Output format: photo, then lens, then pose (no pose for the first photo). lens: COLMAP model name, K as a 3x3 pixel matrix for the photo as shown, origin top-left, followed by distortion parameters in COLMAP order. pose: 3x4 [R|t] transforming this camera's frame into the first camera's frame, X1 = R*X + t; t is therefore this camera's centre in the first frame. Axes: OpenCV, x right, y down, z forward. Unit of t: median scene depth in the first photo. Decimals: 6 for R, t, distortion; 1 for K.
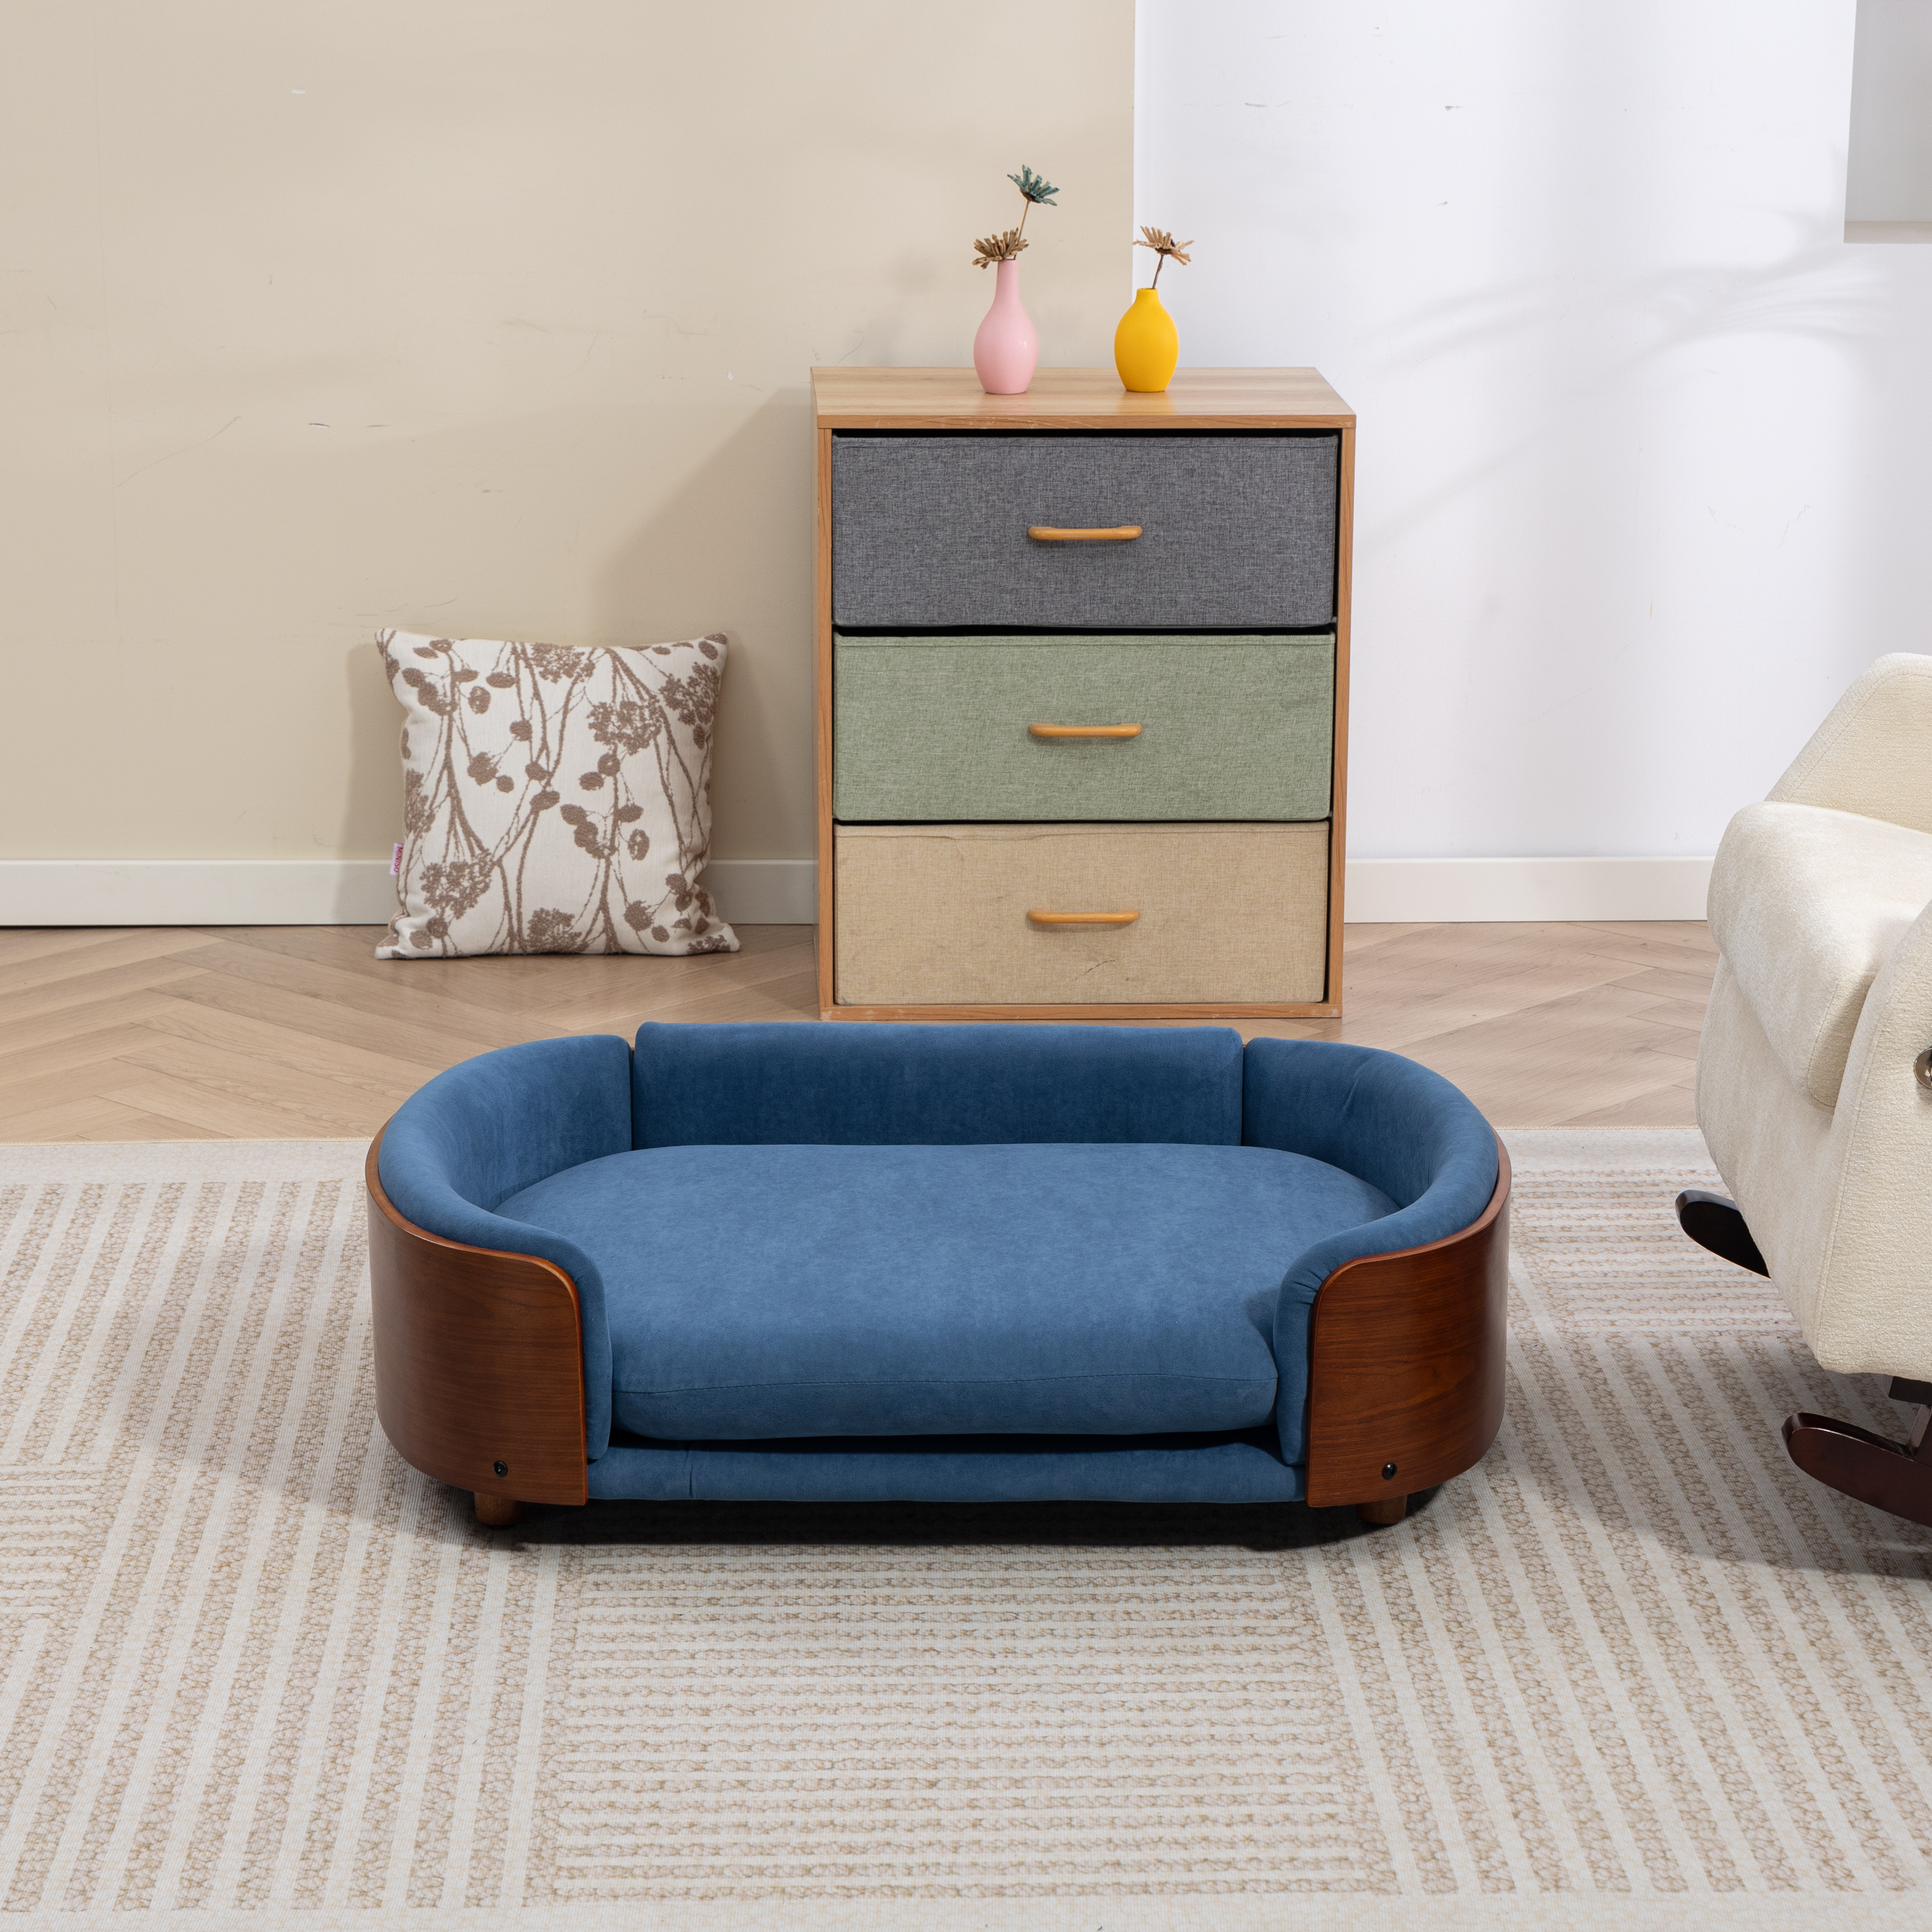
lens RADIAL K [[5047.5, 0, 972.5], [0, 5047.5, 961.9], [0, 0, 1]] dist [0.006738, 0.000000]
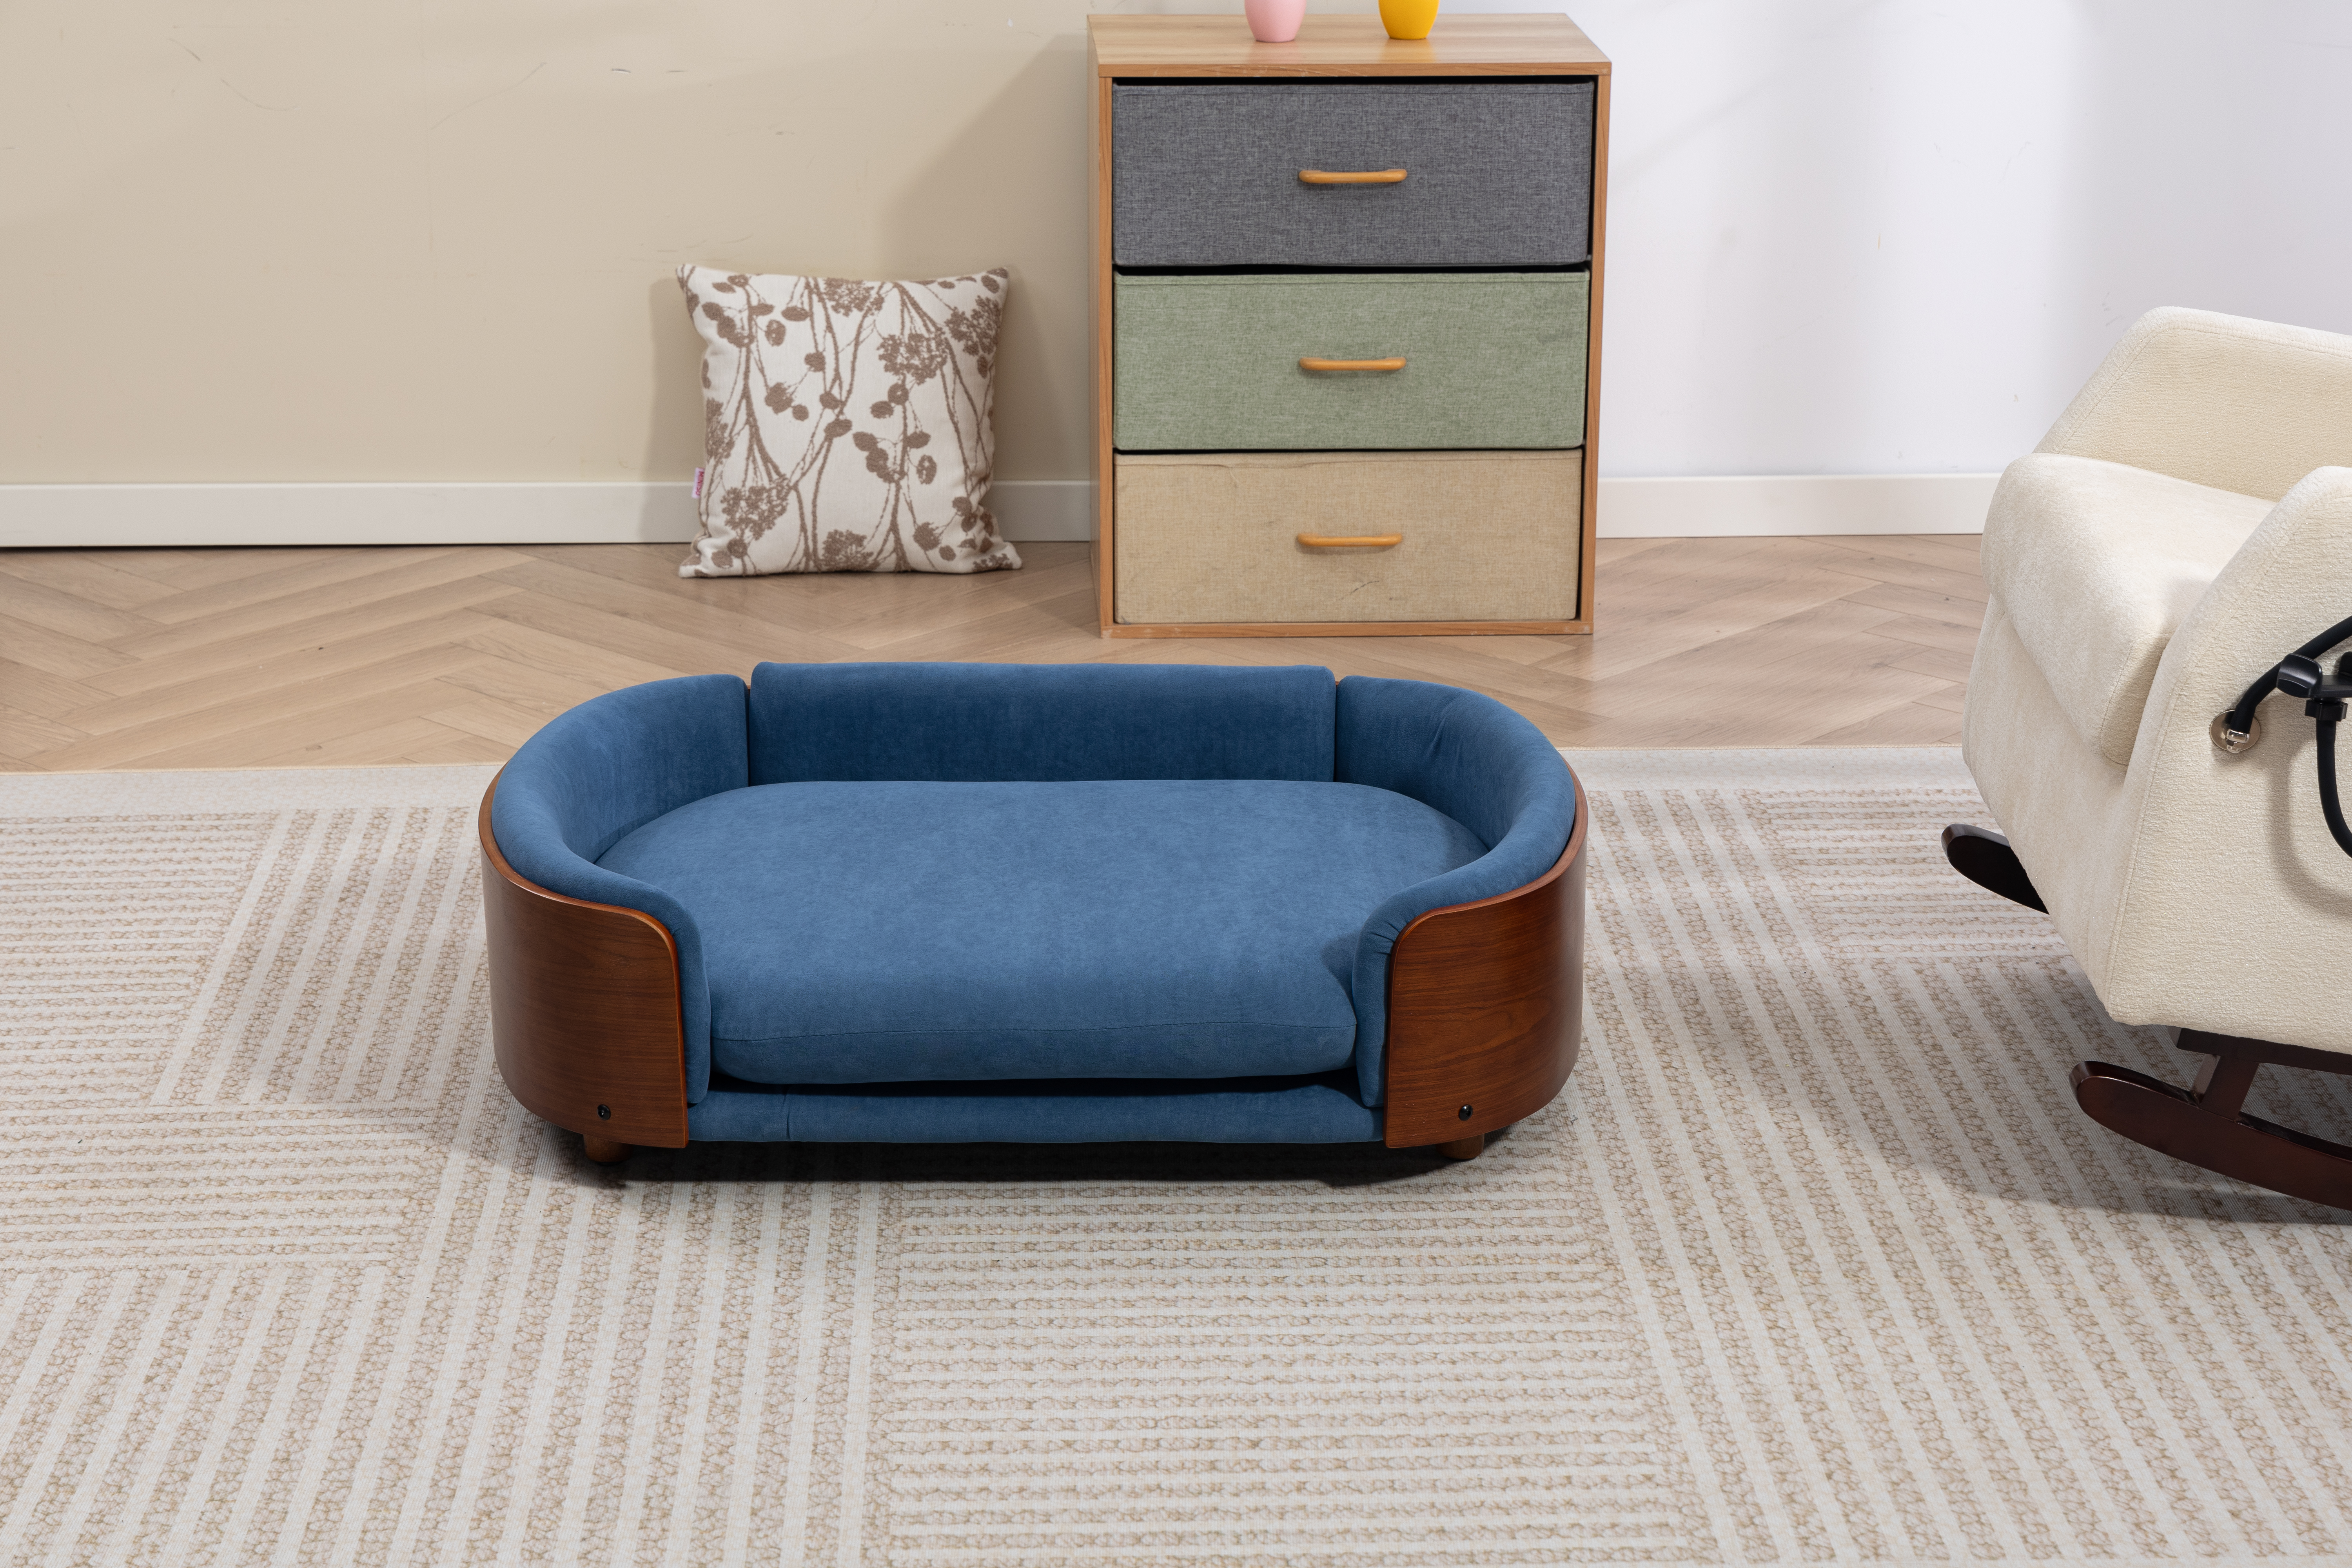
lens RADIAL K [[4407.9, 0, 1156.1], [0, 4407.9, 760.0], [0, 0, 1]] dist [-0.005543, 0.000000]
pose [[0.999991, -0.002591, -0.003303, -0.022483], [0.002782, 0.998231, 0.059389, -0.025719], [0.003143, -0.059398, 0.998229, 0.108568]]
